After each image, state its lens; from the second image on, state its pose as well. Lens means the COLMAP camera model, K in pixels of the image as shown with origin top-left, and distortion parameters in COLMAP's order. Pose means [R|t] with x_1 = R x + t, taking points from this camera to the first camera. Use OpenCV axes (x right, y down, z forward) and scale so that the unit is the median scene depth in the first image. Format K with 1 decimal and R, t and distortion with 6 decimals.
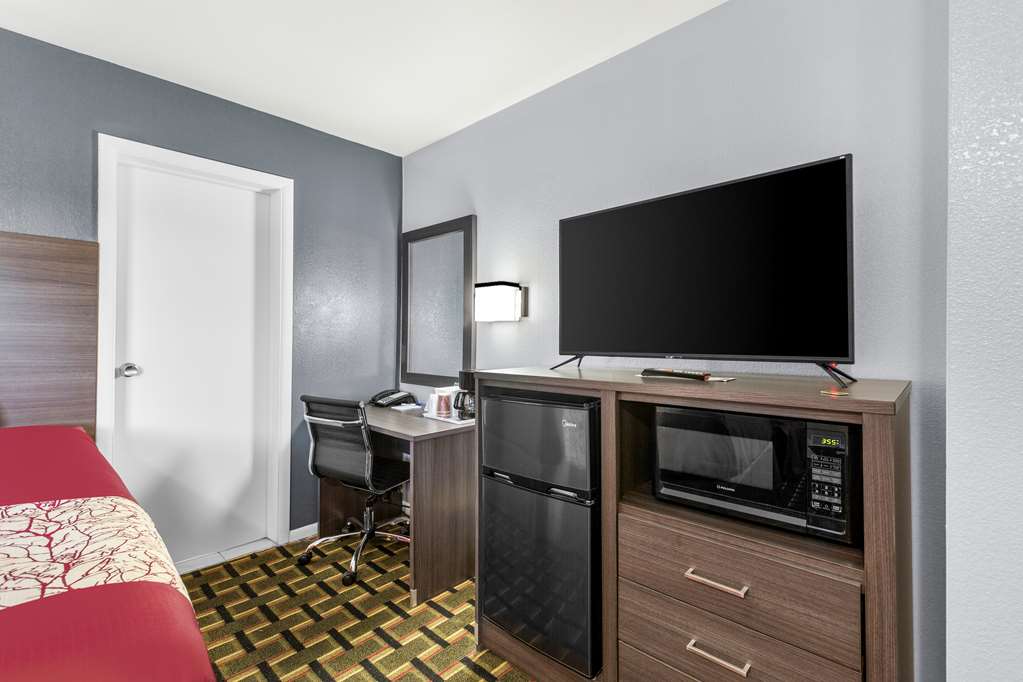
lens RADIAL K [[459.8, 0, 505.4], [0, 459.8, 338.6], [0, 0, 1]] dist [0.000181, -0.000080]
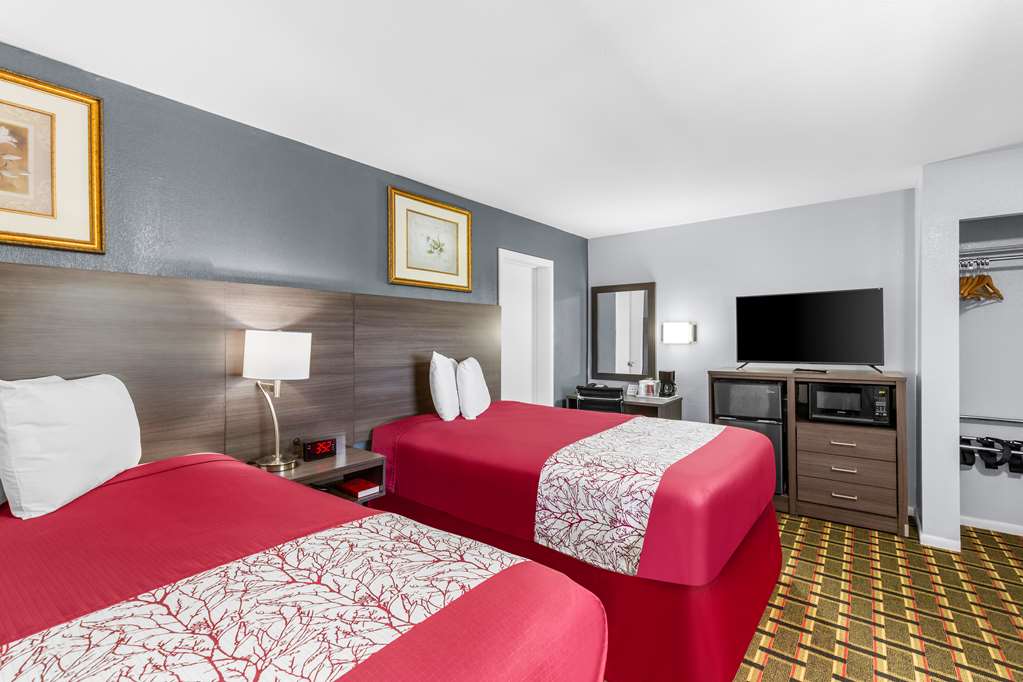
lens RADIAL K [[459.8, 0, 505.4], [0, 459.8, 338.6], [0, 0, 1]] dist [0.000181, -0.000080]
pose [[0.993657, -0.009104, 0.112084, -1.178829], [0.008770, 0.999956, 0.003470, -0.089742], [-0.112110, -0.002465, 0.993693, -0.970602]]
